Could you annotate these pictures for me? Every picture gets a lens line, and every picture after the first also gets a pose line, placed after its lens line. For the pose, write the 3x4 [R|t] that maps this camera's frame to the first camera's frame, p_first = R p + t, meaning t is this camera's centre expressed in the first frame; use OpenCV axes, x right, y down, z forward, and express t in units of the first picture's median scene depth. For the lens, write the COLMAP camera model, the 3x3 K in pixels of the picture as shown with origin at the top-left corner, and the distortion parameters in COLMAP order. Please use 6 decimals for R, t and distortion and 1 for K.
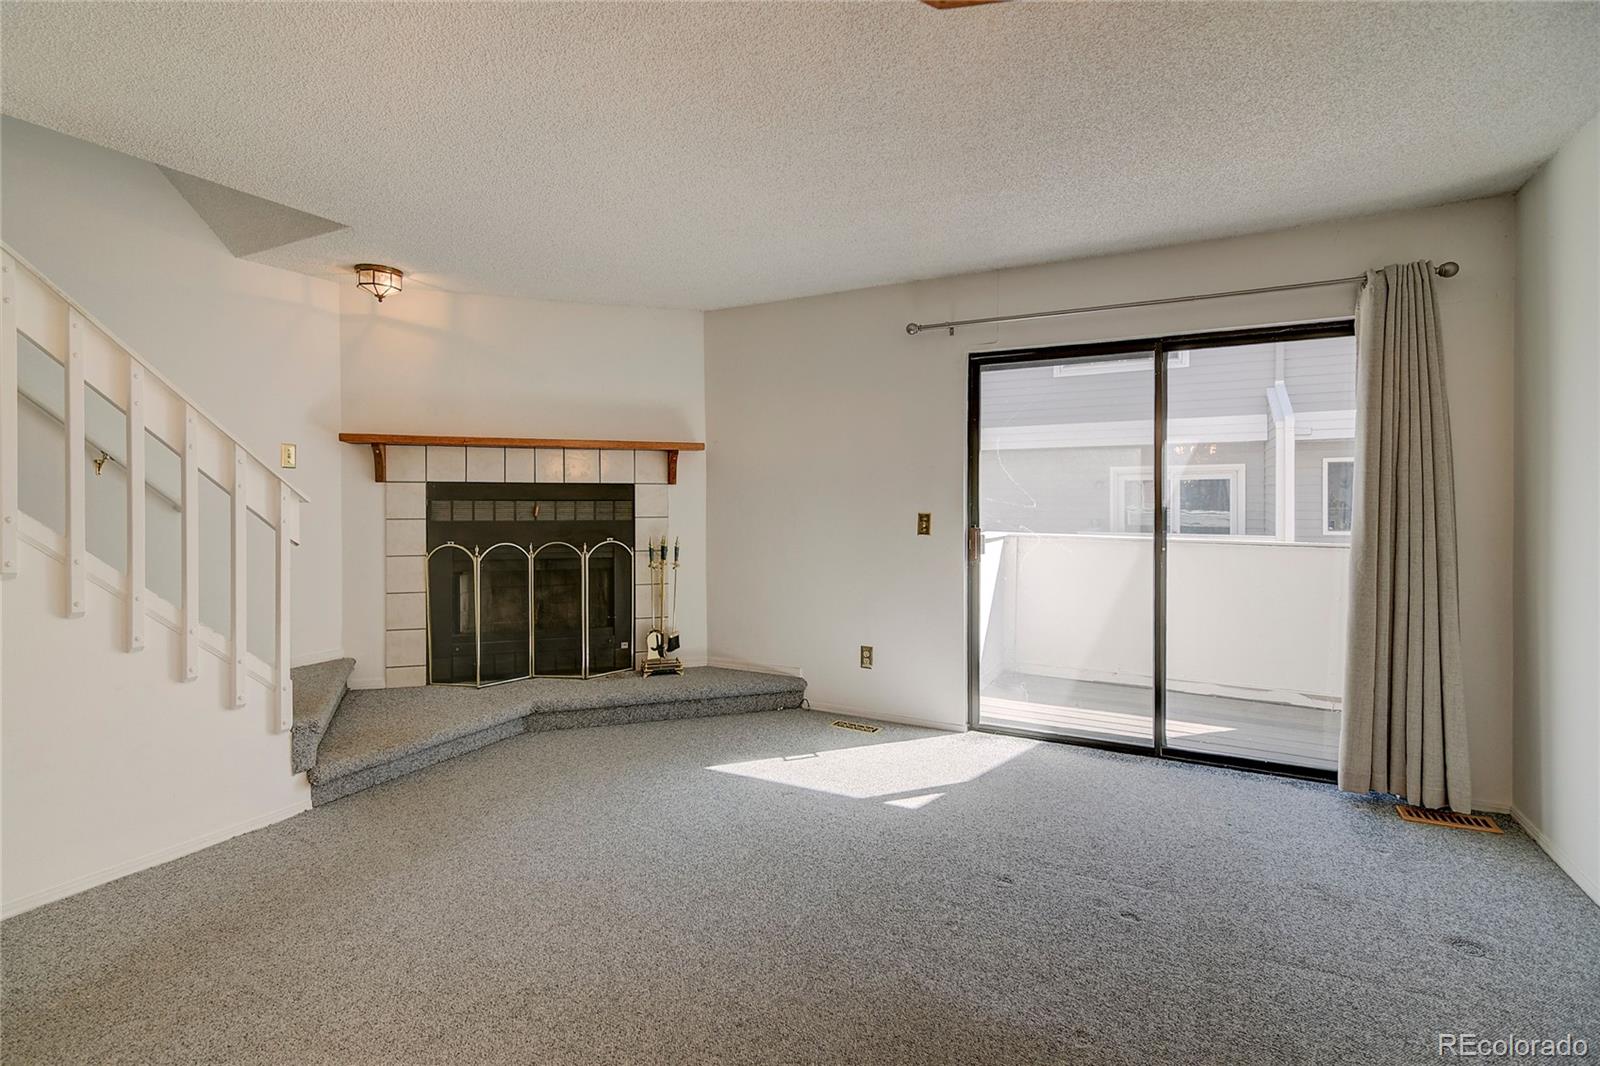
lens RADIAL K [[772.0, 0, 771.5], [0, 772.0, 508.8], [0, 0, 1]] dist [-0.004257, -0.003550]
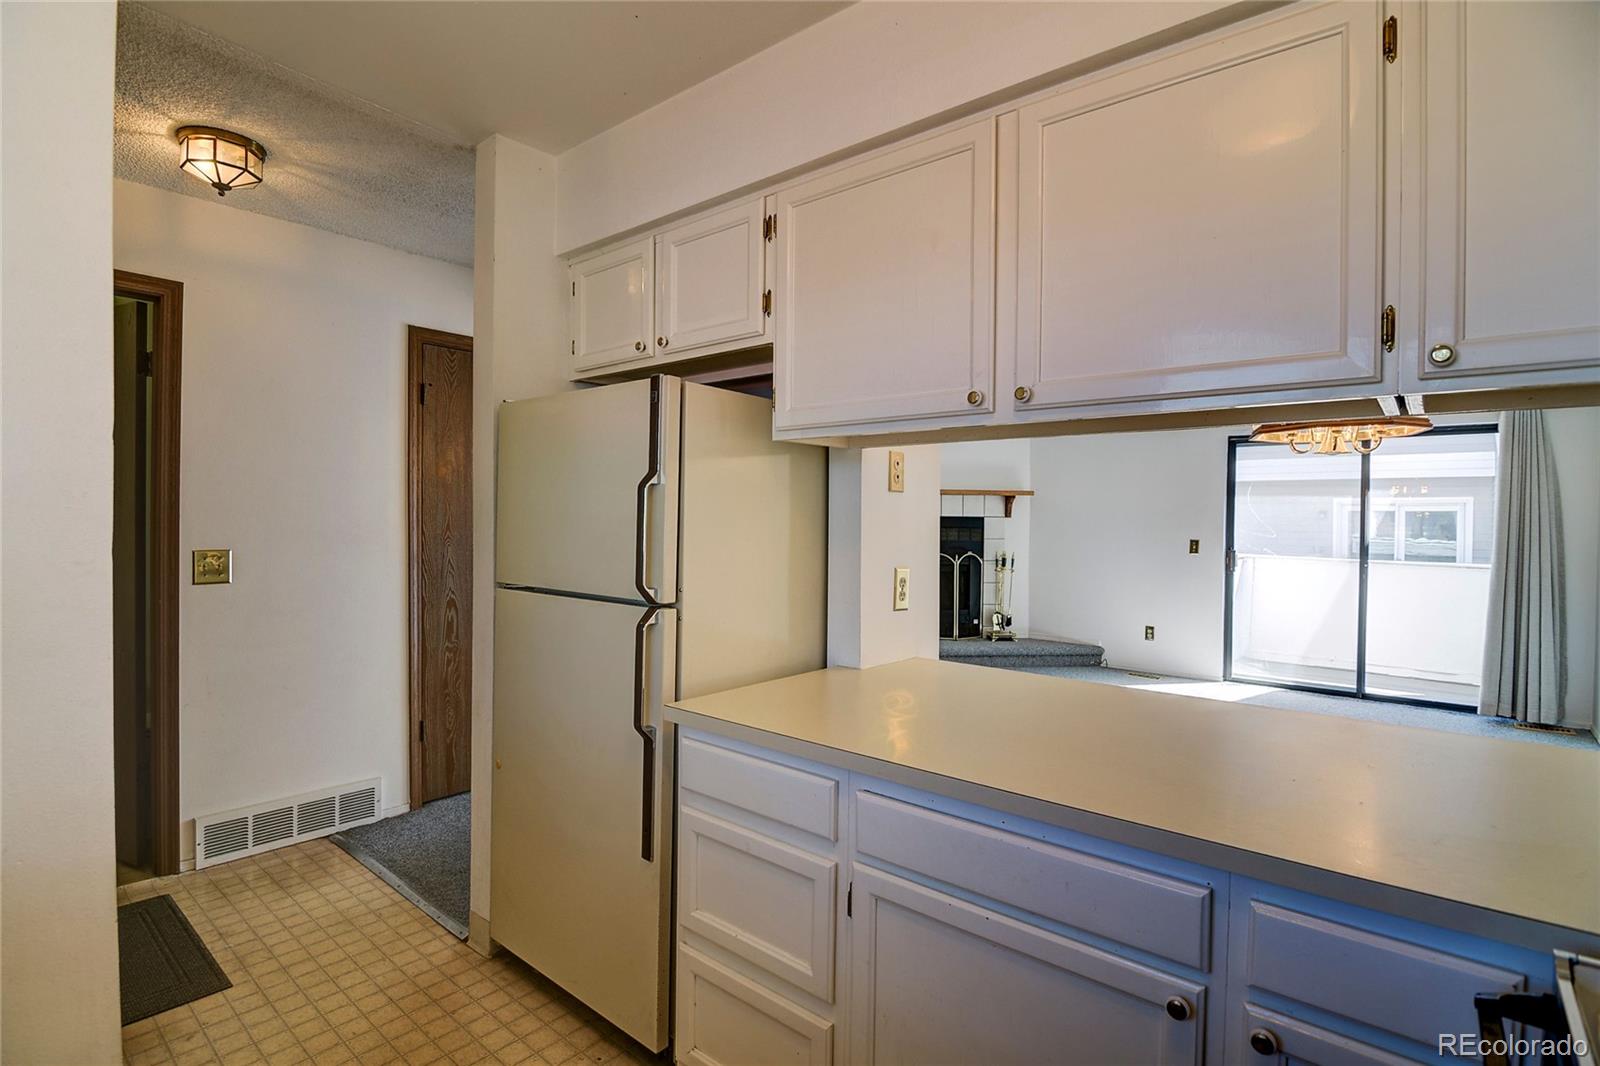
lens RADIAL K [[772.0, 0, 784.8], [0, 772.0, 525.1], [0, 0, 1]] dist [-0.004257, -0.003550]
pose [[0.978298, 0.013004, -0.206793, -0.265357], [-0.014351, 0.999884, -0.005015, -0.003193], [0.206704, 0.007874, 0.978372, -0.632589]]
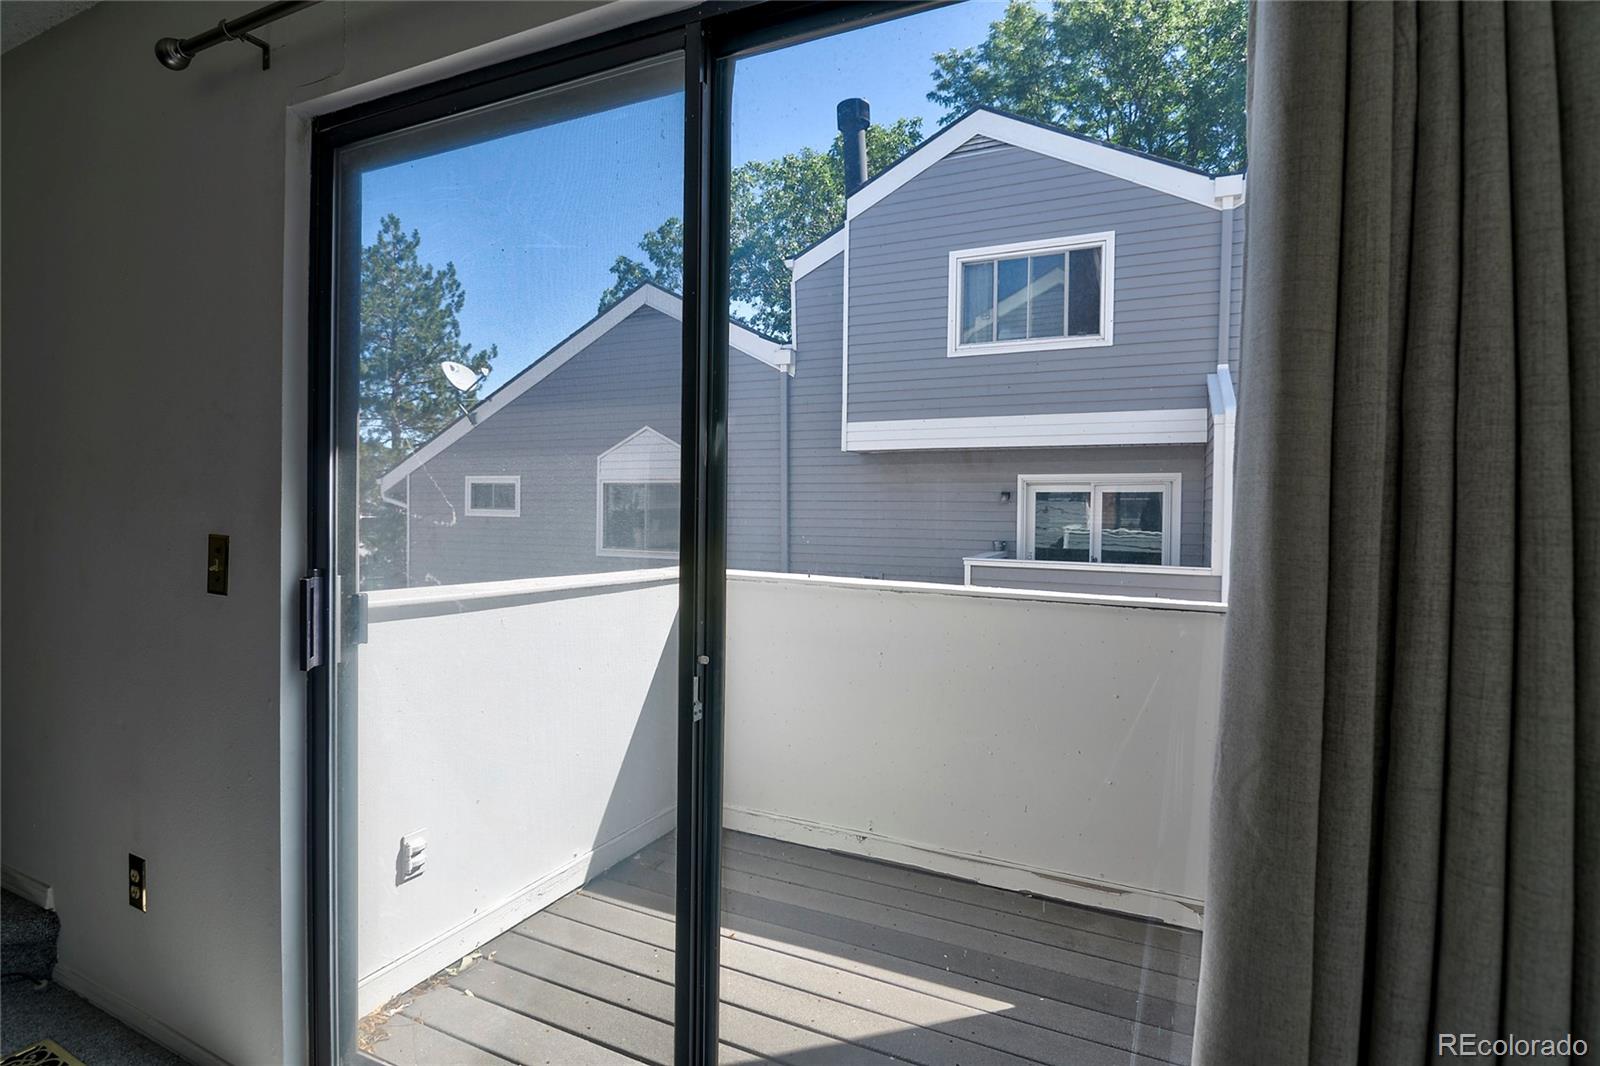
lens RADIAL K [[809.2, 0, 790.3], [0, 809.2, 521.1], [0, 0, 1]] dist [0.006469, -0.011334]
pose [[0.997693, 0.018118, 0.065419, 0.442007], [-0.018064, 0.999836, -0.001411, -0.005735], [-0.065434, 0.000226, 0.997857, 0.552676]]
